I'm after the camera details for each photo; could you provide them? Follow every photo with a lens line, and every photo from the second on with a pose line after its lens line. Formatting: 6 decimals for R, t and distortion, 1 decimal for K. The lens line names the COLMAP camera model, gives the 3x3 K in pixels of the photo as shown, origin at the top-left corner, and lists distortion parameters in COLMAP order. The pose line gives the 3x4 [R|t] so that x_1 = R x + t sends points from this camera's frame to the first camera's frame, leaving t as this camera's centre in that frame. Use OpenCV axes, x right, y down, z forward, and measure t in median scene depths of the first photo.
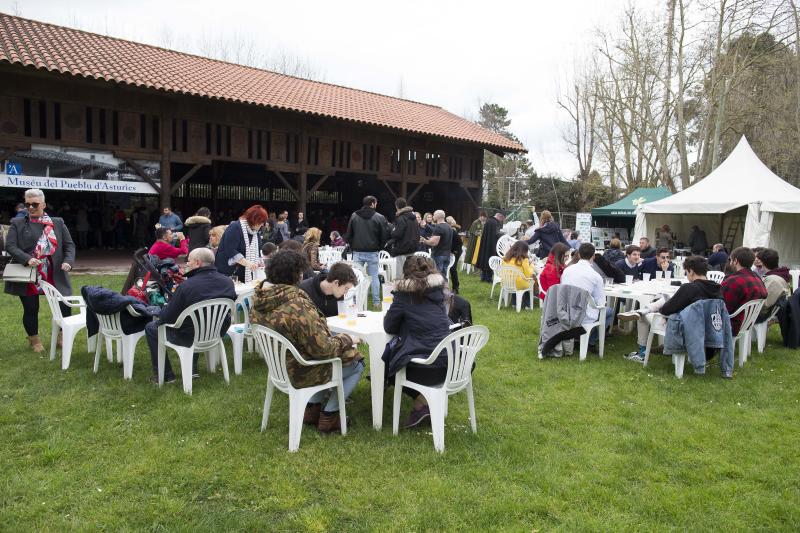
lens RADIAL K [[547.1, 0, 400.0], [0, 547.1, 266.5], [0, 0, 1]] dist [-0.050557, 0.049841]
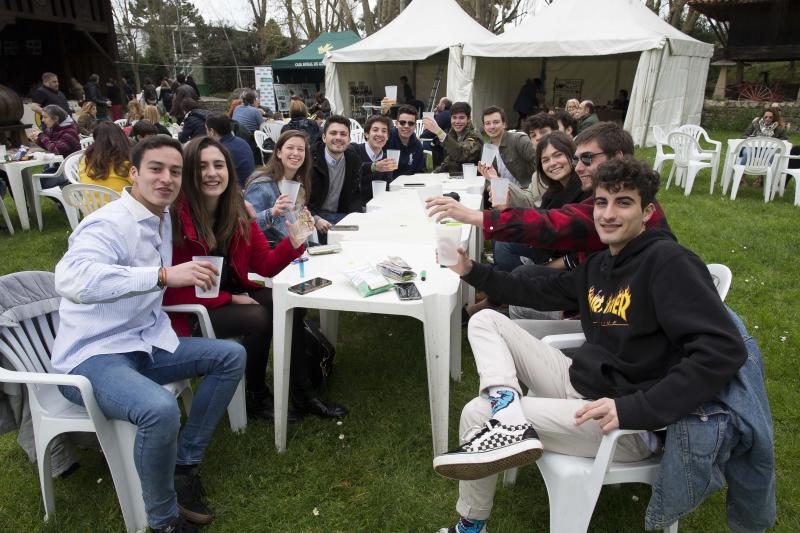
lens RADIAL K [[547.1, 0, 400.0], [0, 547.1, 266.5], [0, 0, 1]] dist [-0.050557, 0.049841]
pose [[0.852240, -0.202852, 0.482222, 0.058058], [0.077998, 0.960731, 0.266294, -0.010745], [-0.517304, -0.189334, 0.834595, 0.153292]]
